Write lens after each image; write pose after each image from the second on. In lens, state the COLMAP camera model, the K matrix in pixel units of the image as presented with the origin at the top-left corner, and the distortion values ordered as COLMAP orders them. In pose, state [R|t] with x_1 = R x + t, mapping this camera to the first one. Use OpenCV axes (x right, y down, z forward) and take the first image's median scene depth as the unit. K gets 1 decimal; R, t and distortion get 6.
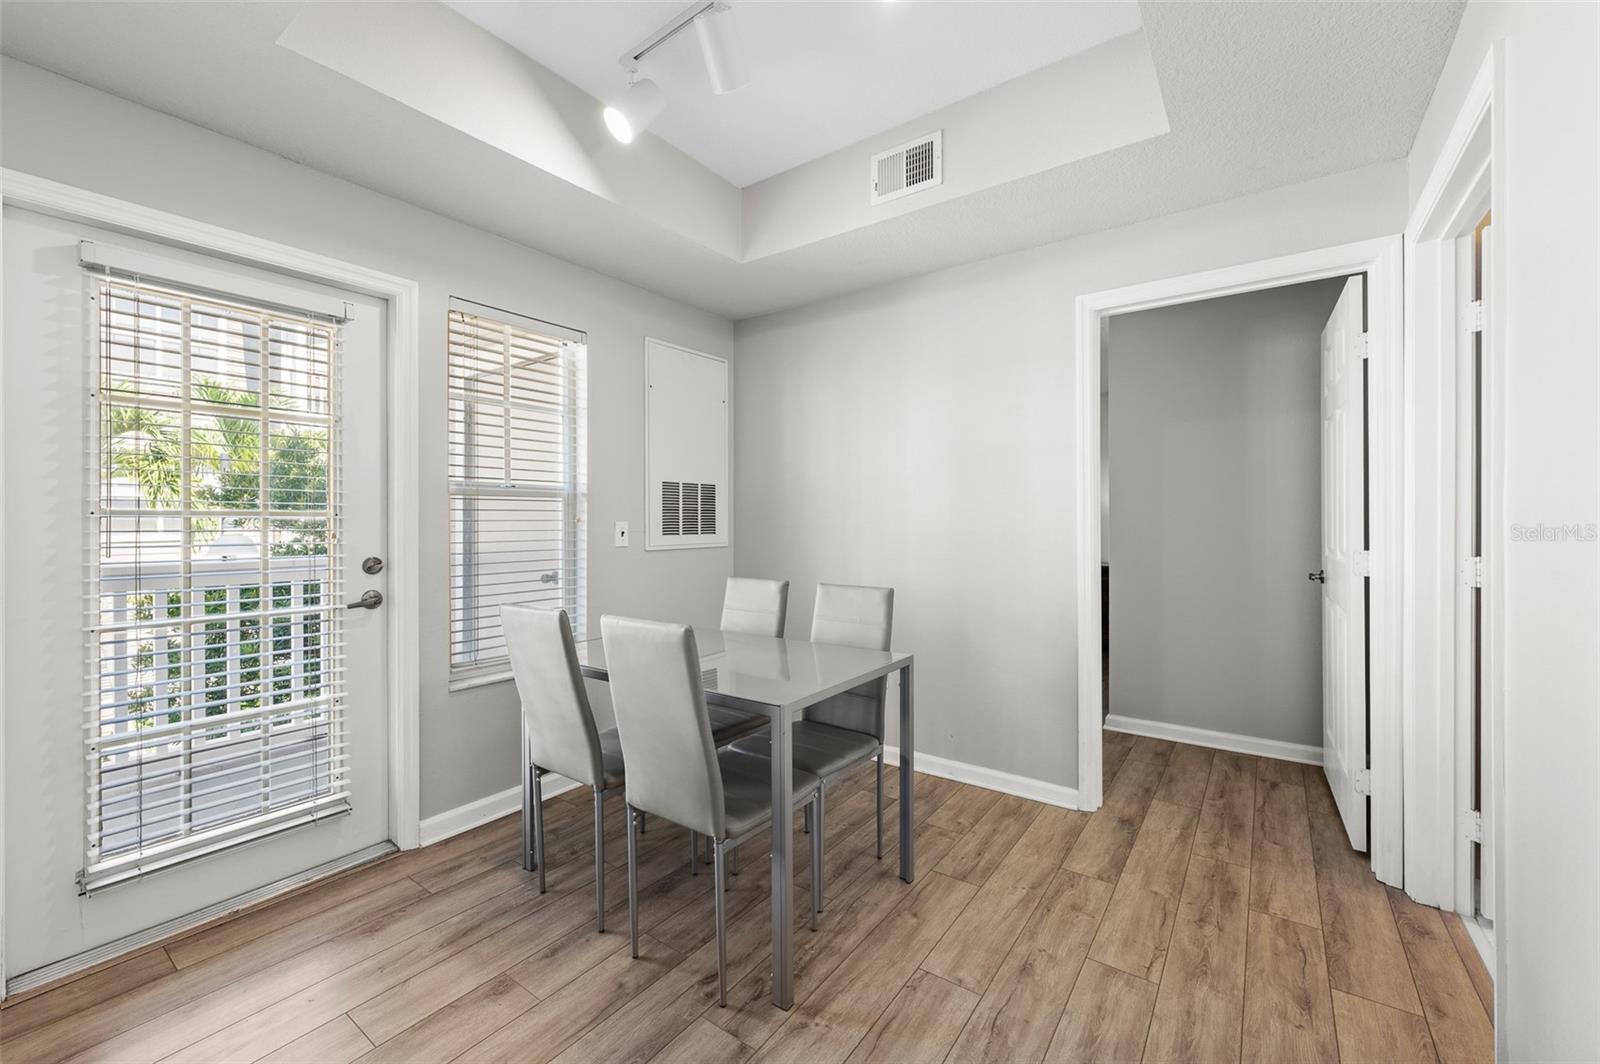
lens RADIAL K [[641.9, 0, 815.3], [0, 641.9, 518.6], [0, 0, 1]] dist [0.000921, -0.000793]
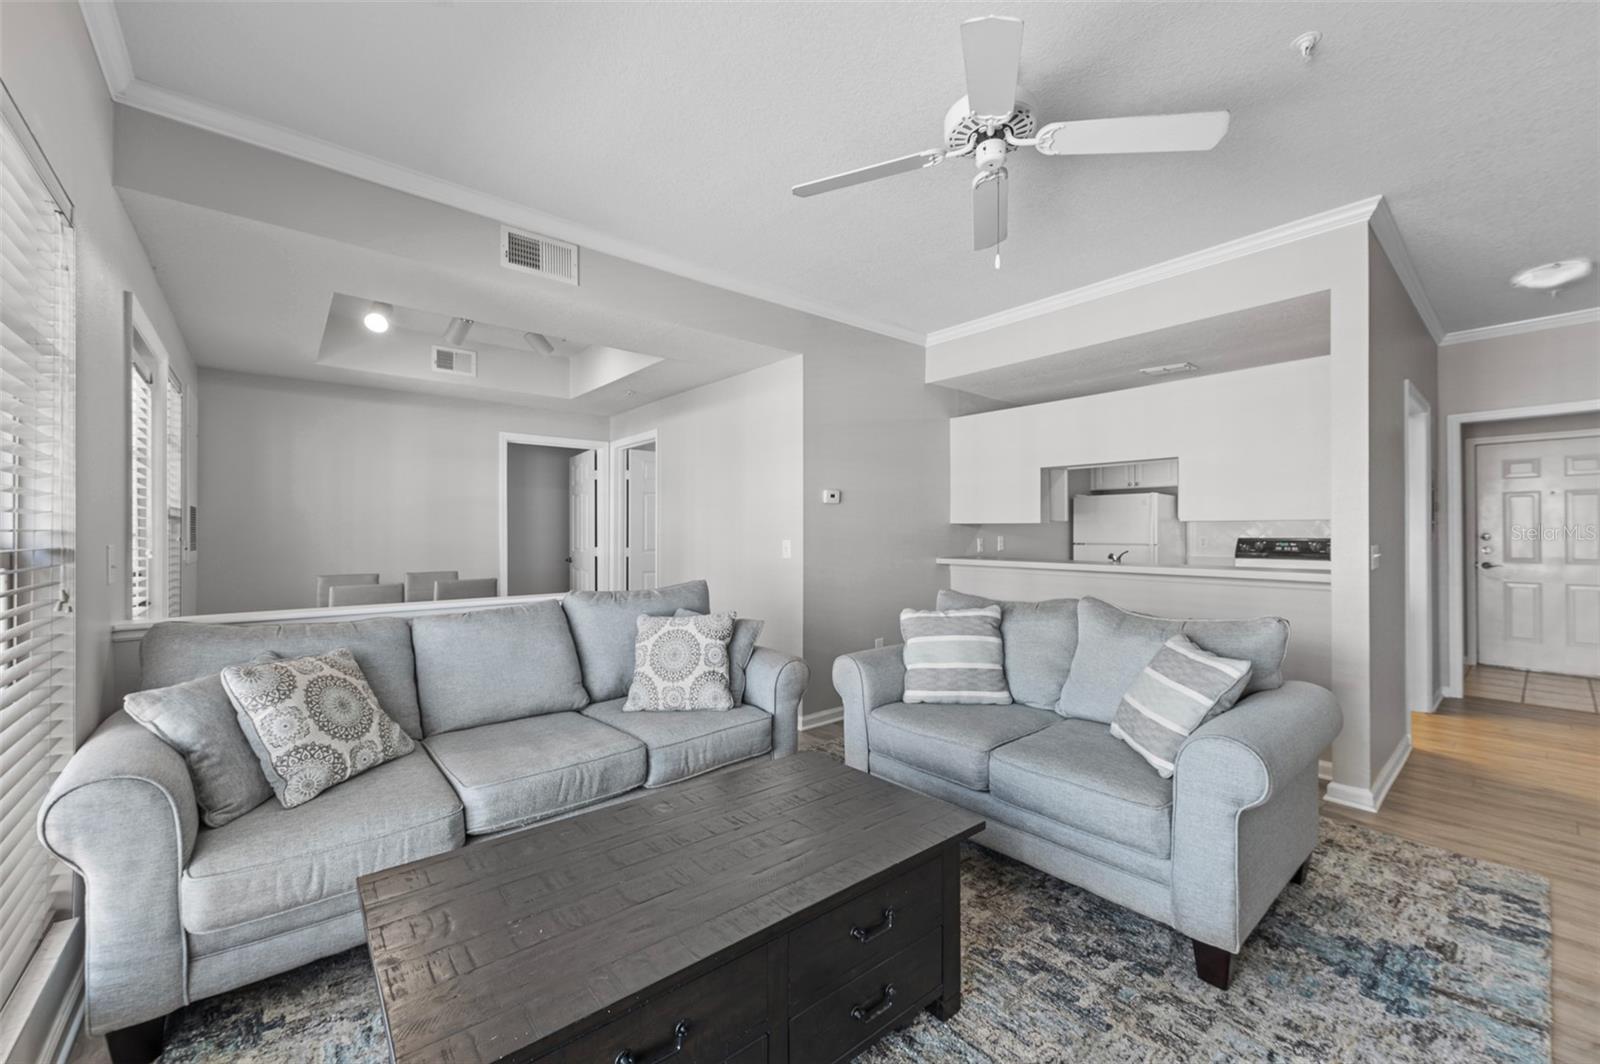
lens RADIAL K [[641.9, 0, 794.3], [0, 641.9, 539.1], [0, 0, 1]] dist [0.000921, -0.000793]
pose [[0.254824, -0.005720, 0.966971, -1.335598], [0.013527, 0.999906, 0.002350, 0.005991], [-0.966893, 0.012481, 0.254877, -0.425361]]
